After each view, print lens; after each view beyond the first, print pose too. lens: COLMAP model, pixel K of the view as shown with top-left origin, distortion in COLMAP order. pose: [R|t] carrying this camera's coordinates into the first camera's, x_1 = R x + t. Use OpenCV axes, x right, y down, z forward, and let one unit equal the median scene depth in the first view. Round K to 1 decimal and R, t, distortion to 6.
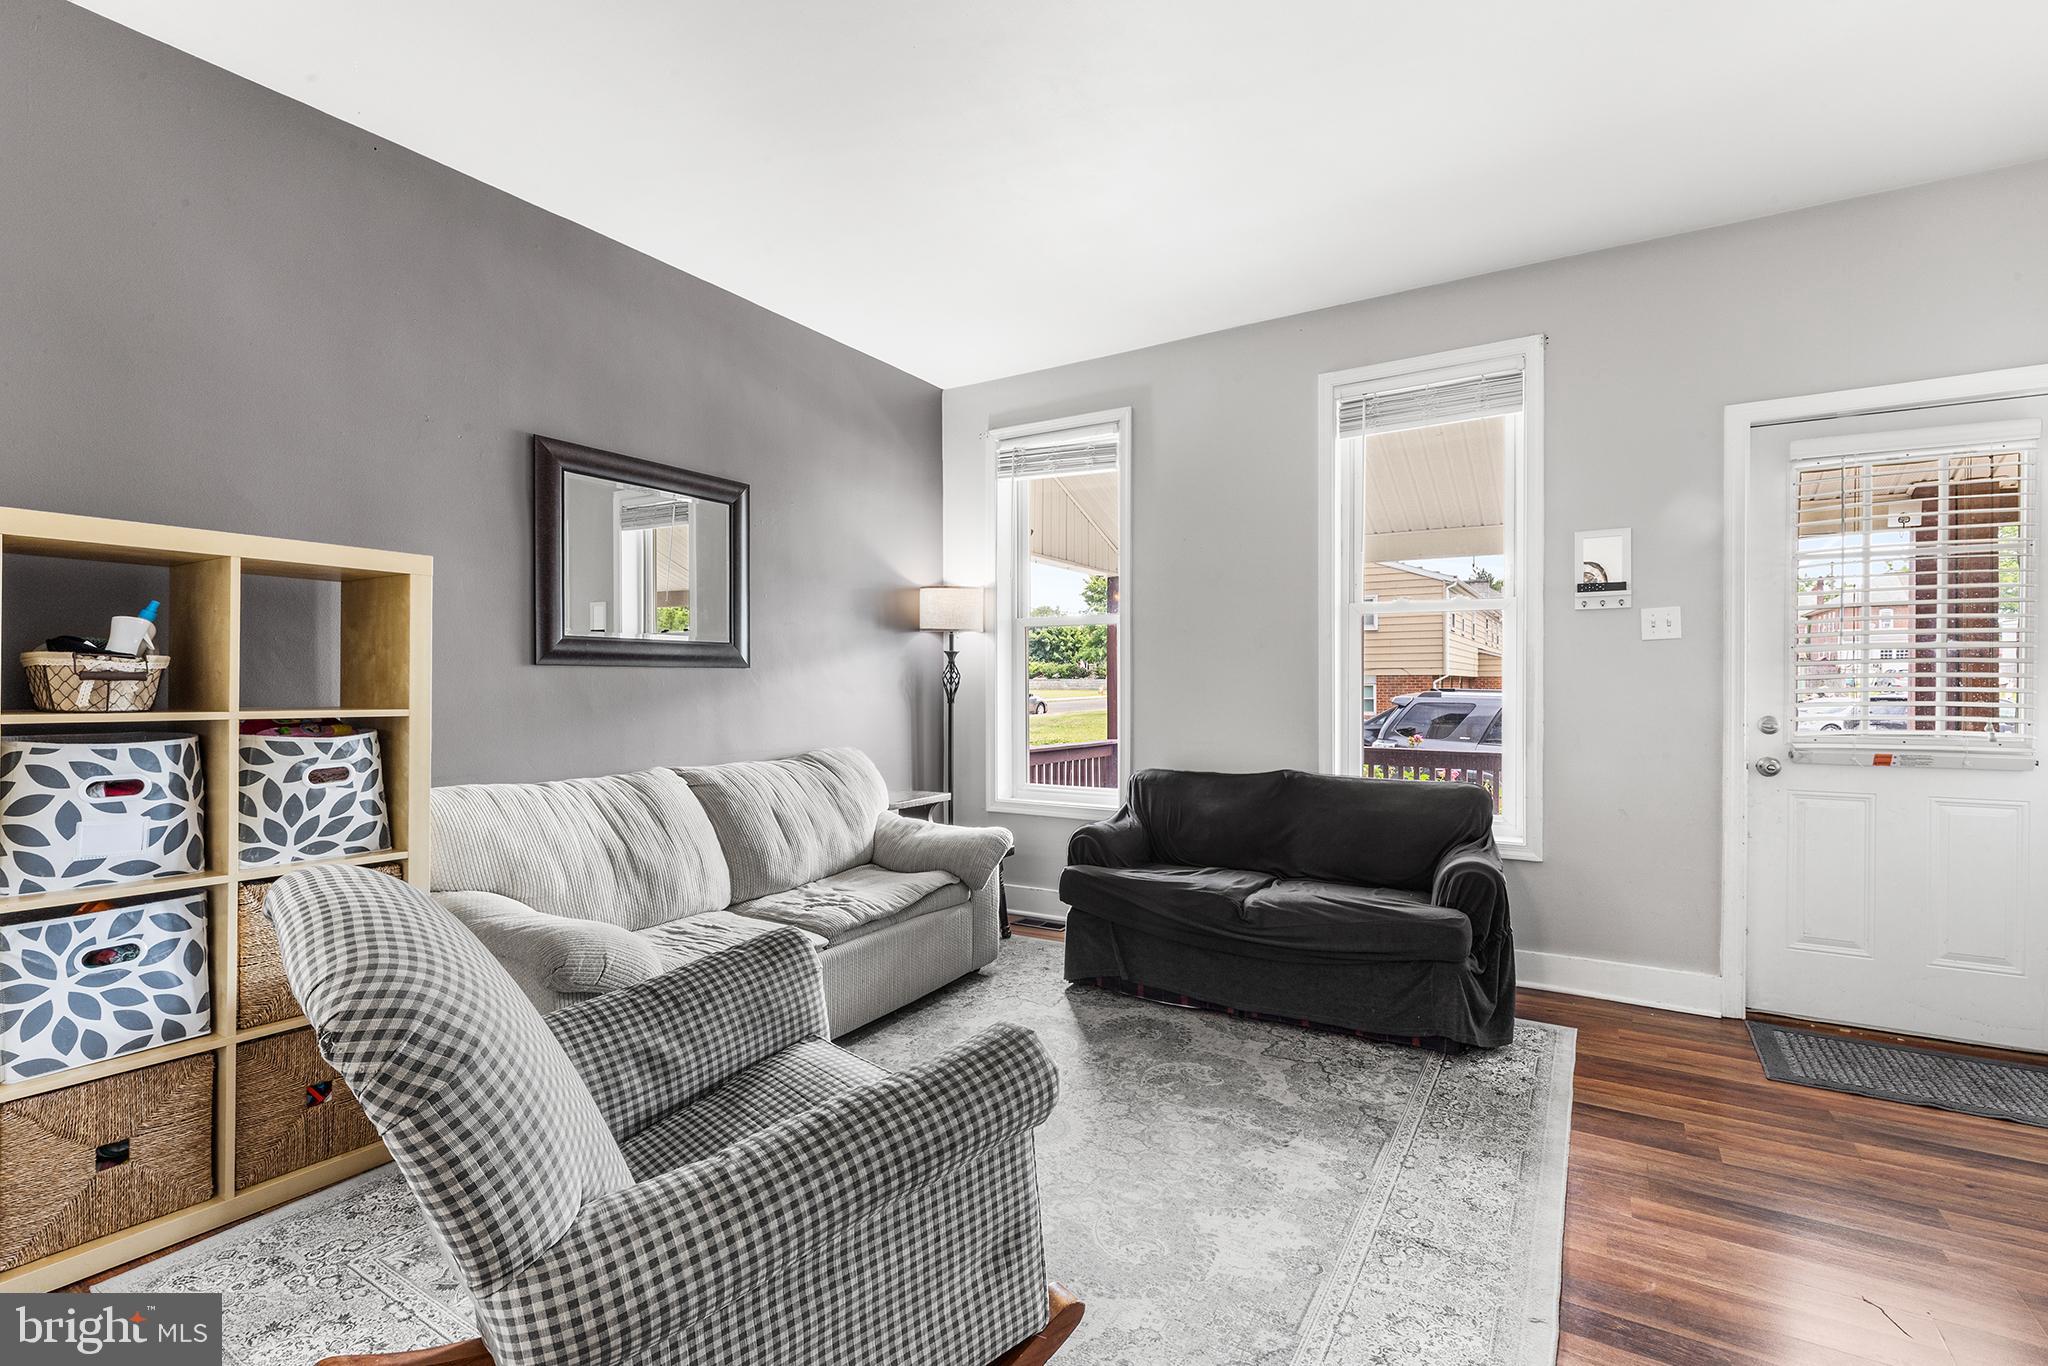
lens RADIAL K [[935.6, 0, 1015.9], [0, 935.6, 688.4], [0, 0, 1]] dist [0.003097, -0.000271]
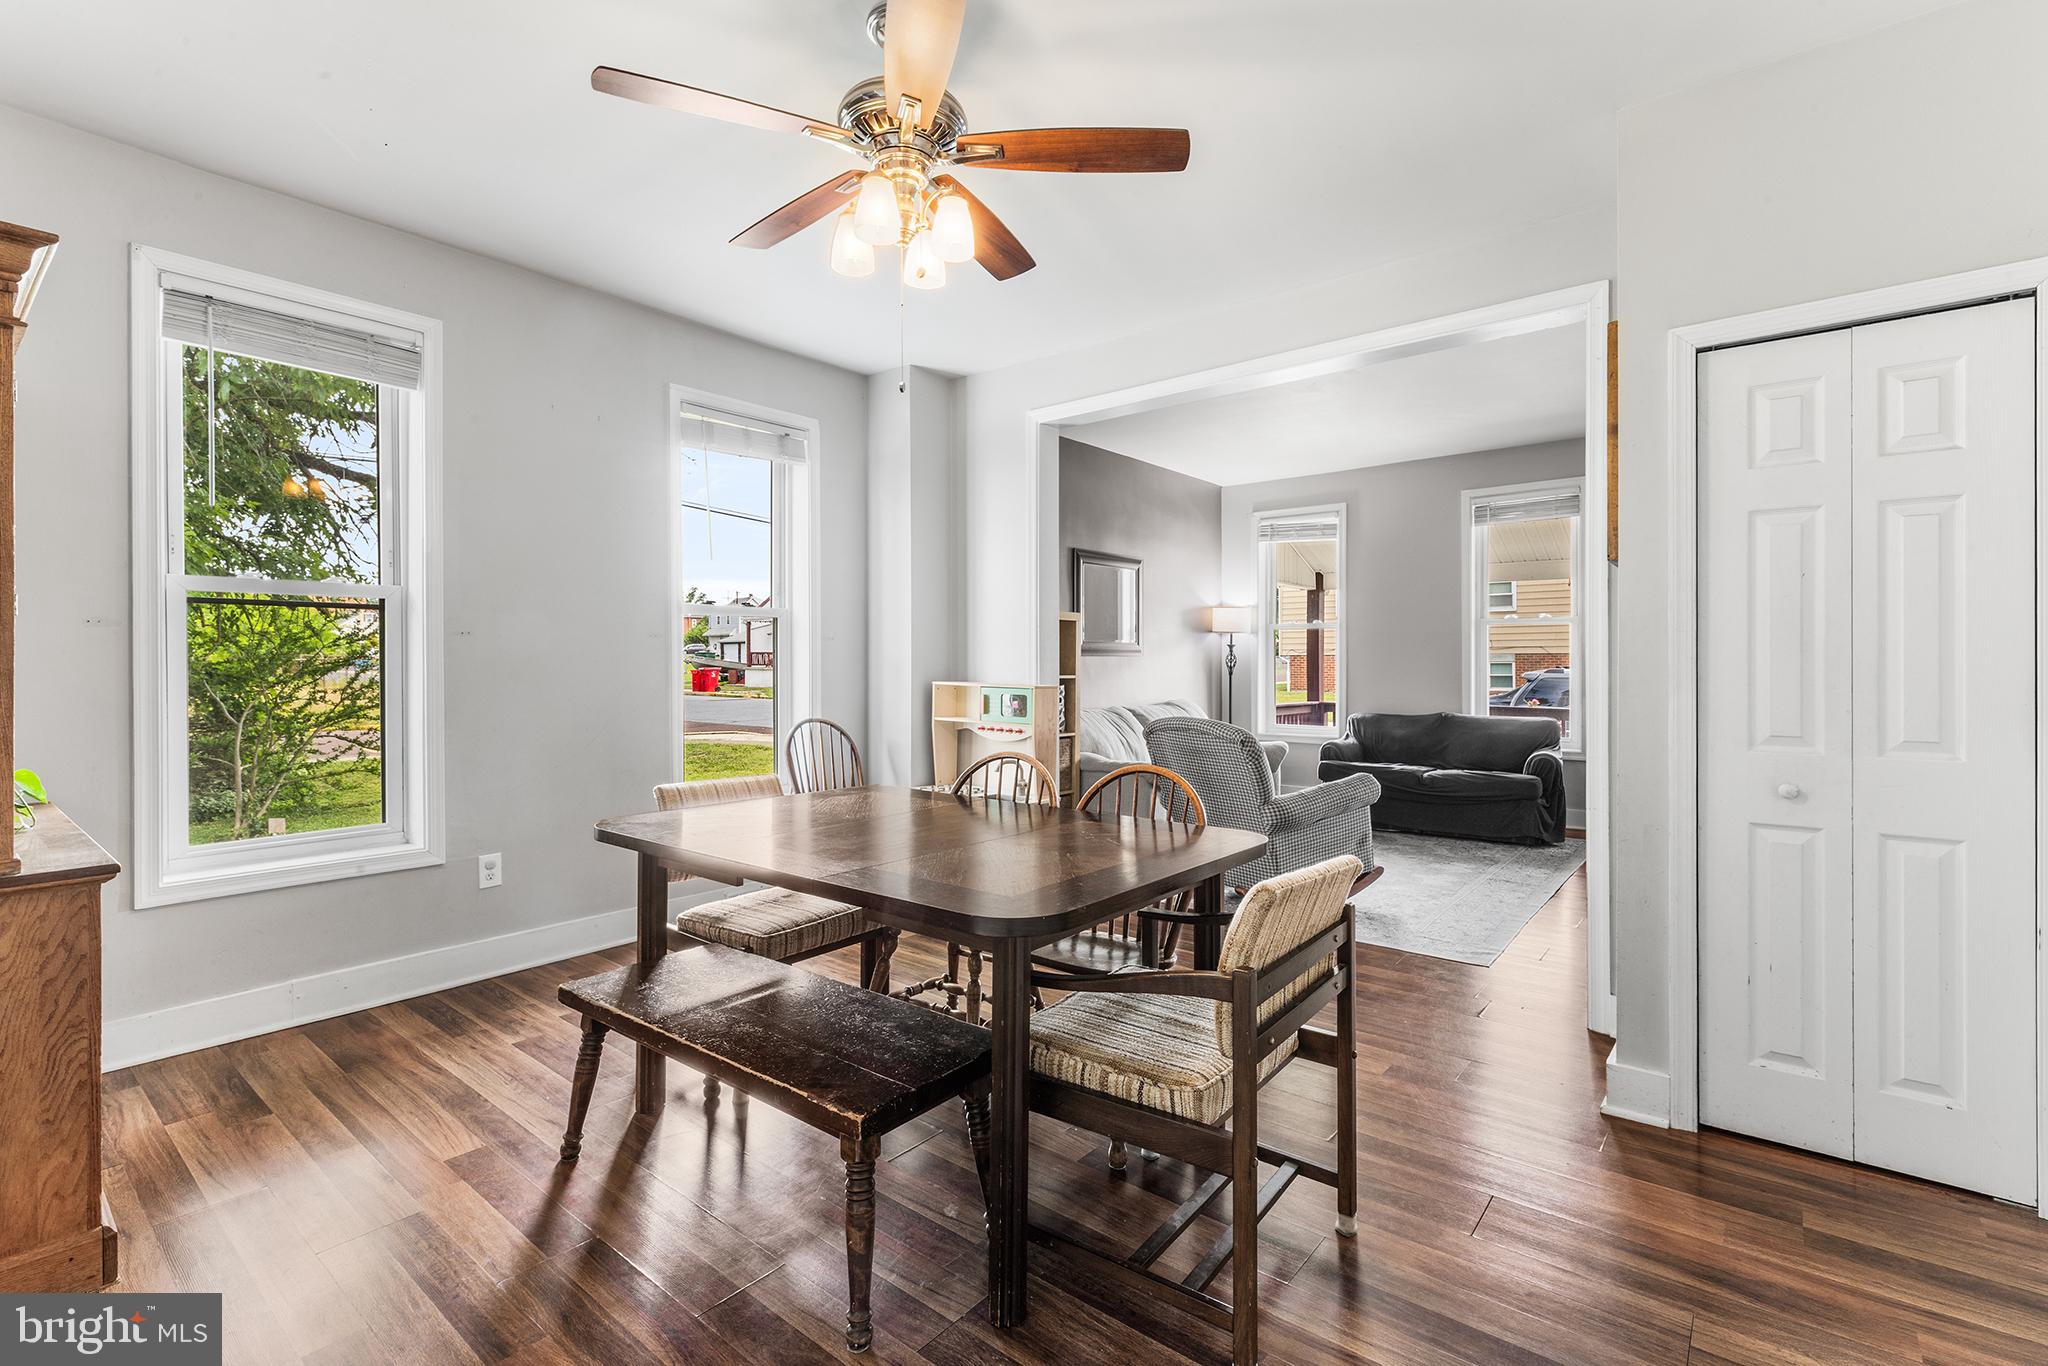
lens RADIAL K [[935.6, 0, 1022.4], [0, 935.6, 676.5], [0, 0, 1]] dist [0.003097, -0.000271]
pose [[0.993077, -0.003223, -0.117425, -0.277611], [0.004337, 0.999948, 0.009231, -0.001443], [0.117389, -0.009676, 0.993039, -0.808917]]
